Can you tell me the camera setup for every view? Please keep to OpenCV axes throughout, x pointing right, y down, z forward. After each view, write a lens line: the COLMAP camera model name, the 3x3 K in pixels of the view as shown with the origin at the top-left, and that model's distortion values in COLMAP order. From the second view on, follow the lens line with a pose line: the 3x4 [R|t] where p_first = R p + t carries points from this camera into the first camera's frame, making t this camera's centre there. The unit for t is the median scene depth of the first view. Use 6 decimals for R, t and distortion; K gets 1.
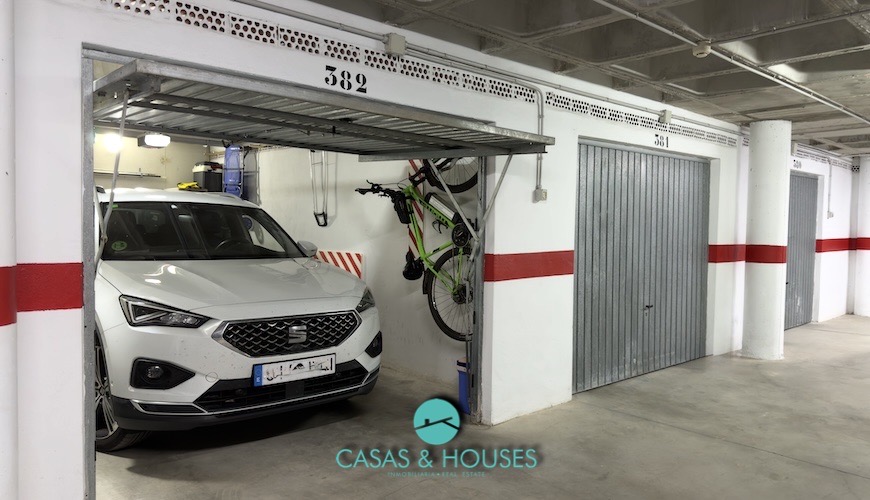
lens RADIAL K [[623.3, 0, 435.0], [0, 623.3, 250.0], [0, 0, 1]] dist [0.219833, -0.439901]
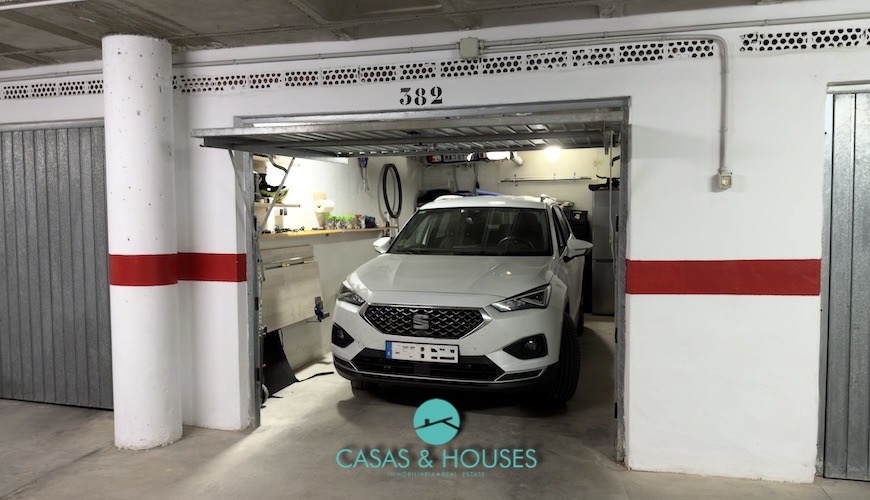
lens RADIAL K [[623.3, 0, 435.0], [0, 623.3, 250.0], [0, 0, 1]] dist [0.219833, -0.439901]
pose [[0.532607, 0.028042, -0.845898, 0.768240], [-0.014664, 0.999607, 0.023904, -0.026148], [0.846236, -0.000327, 0.532808, 0.414338]]
